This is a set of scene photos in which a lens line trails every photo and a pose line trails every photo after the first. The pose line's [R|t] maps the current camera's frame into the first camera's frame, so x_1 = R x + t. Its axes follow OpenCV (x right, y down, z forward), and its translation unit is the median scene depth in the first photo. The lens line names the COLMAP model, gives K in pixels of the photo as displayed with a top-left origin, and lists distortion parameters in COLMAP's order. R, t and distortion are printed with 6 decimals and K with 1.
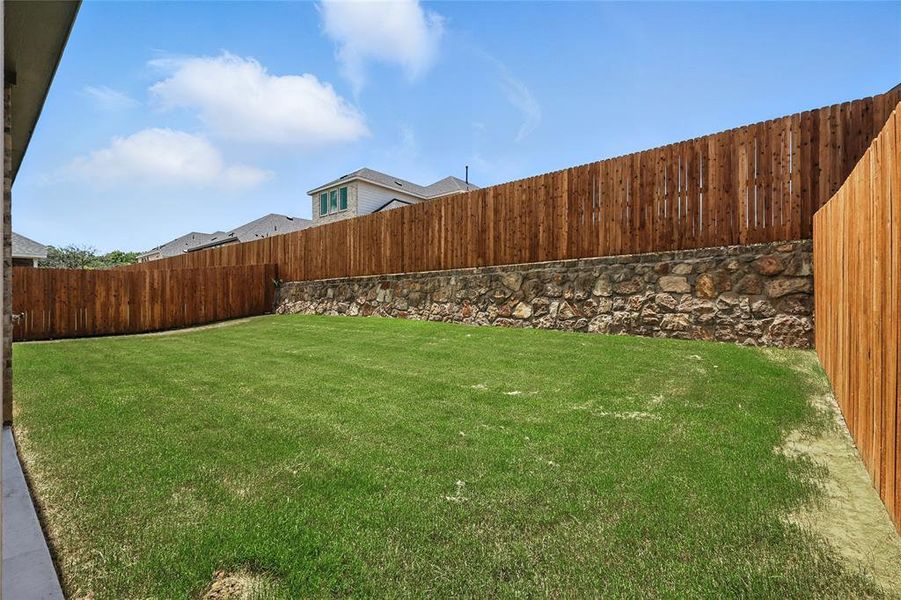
lens RADIAL K [[394.9, 0, 448.9], [0, 394.9, 304.8], [0, 0, 1]] dist [0.001096, -0.000319]
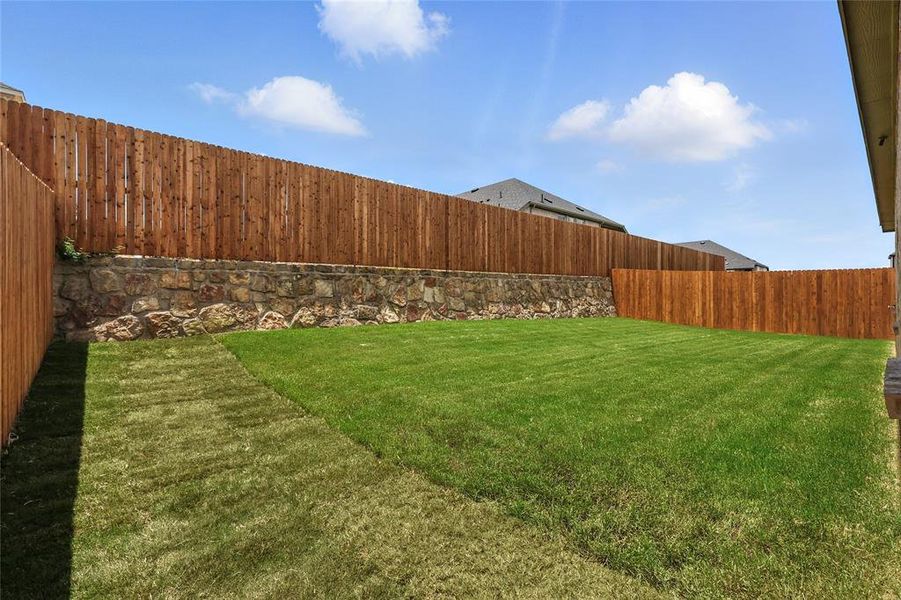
lens RADIAL K [[394.9, 0, 449.5], [0, 394.9, 292.7], [0, 0, 1]] dist [0.001096, -0.000319]
pose [[0.157826, 0.003370, 0.987461, -1.041536], [-0.001409, 0.999994, -0.003188, -0.027024], [-0.987466, -0.000888, 0.157830, 0.891903]]
